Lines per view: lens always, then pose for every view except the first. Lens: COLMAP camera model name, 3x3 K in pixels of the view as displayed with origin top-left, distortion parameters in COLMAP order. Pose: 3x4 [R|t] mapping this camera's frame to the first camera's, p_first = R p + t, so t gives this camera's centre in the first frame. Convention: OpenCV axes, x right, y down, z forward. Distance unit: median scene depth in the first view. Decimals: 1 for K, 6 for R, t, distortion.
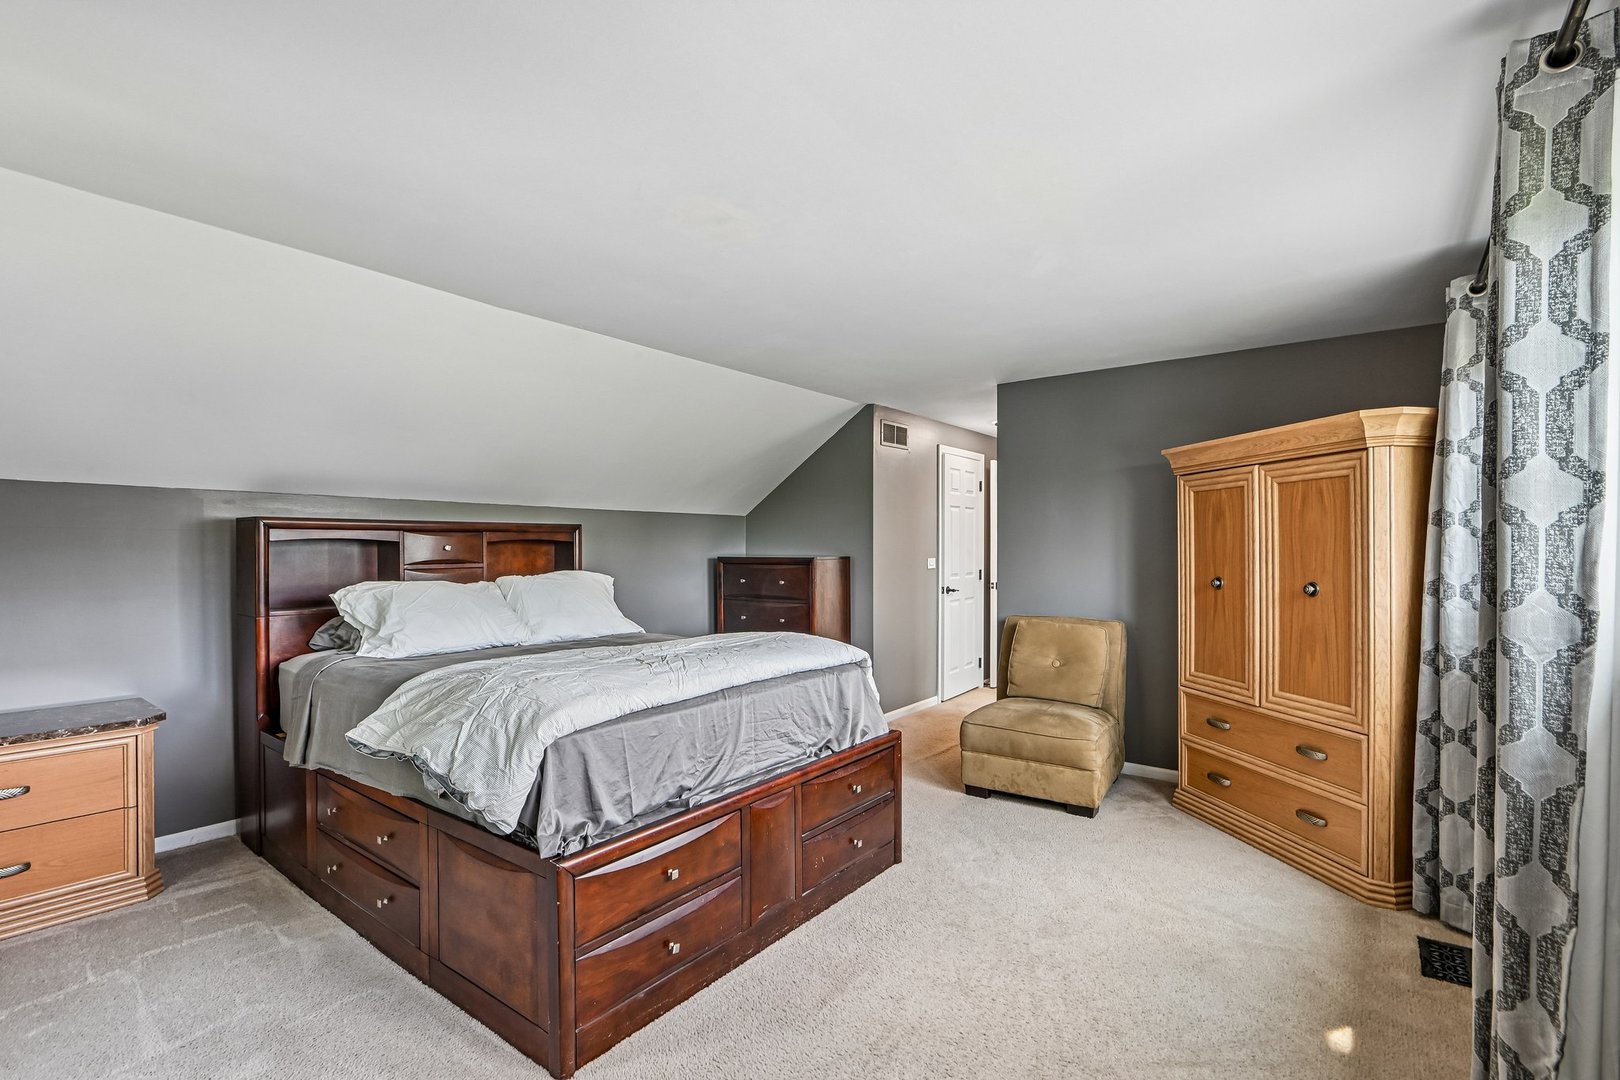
lens RADIAL K [[772.4, 0, 810.0], [0, 772.4, 540.0], [0, 0, 1]] dist [-0.000171, 0.000027]
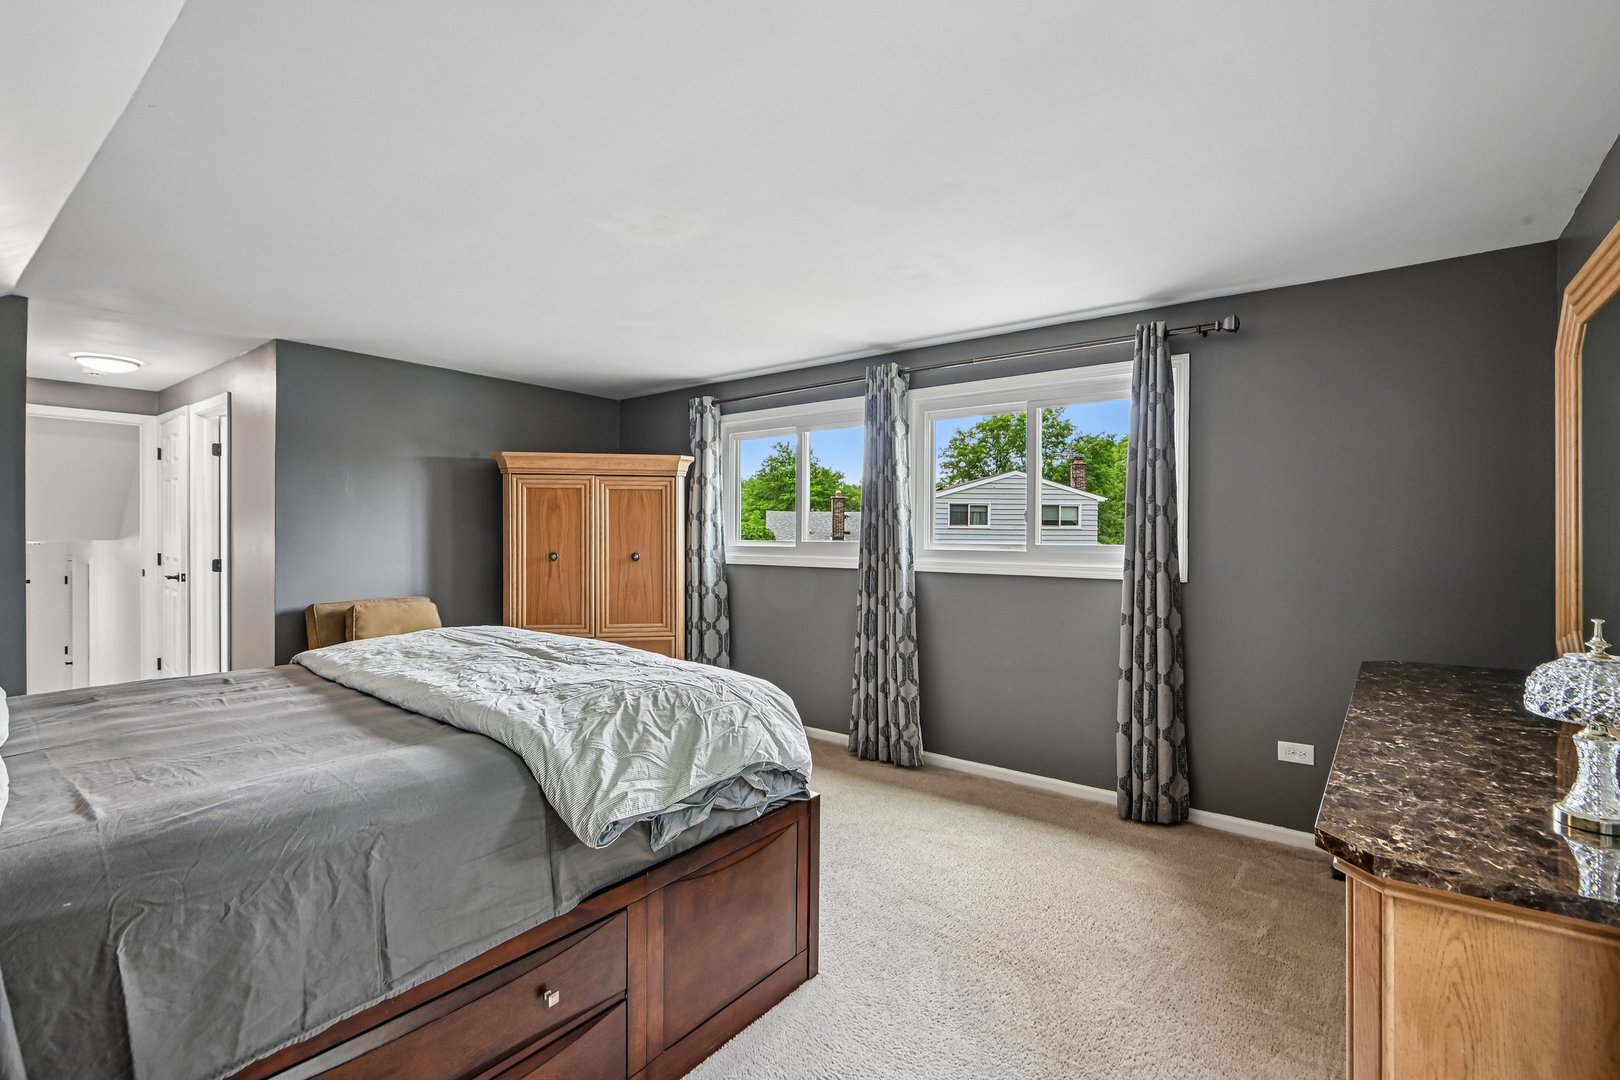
lens RADIAL K [[738.6, 0, 807.2], [0, 738.6, 516.6], [0, 0, 1]] dist [-0.000472, -0.000013]
pose [[0.025029, 0.011282, 0.999623, -0.886444], [-0.014882, 0.999830, -0.010911, -0.009140], [-0.999576, -0.014603, 0.025193, 0.591422]]
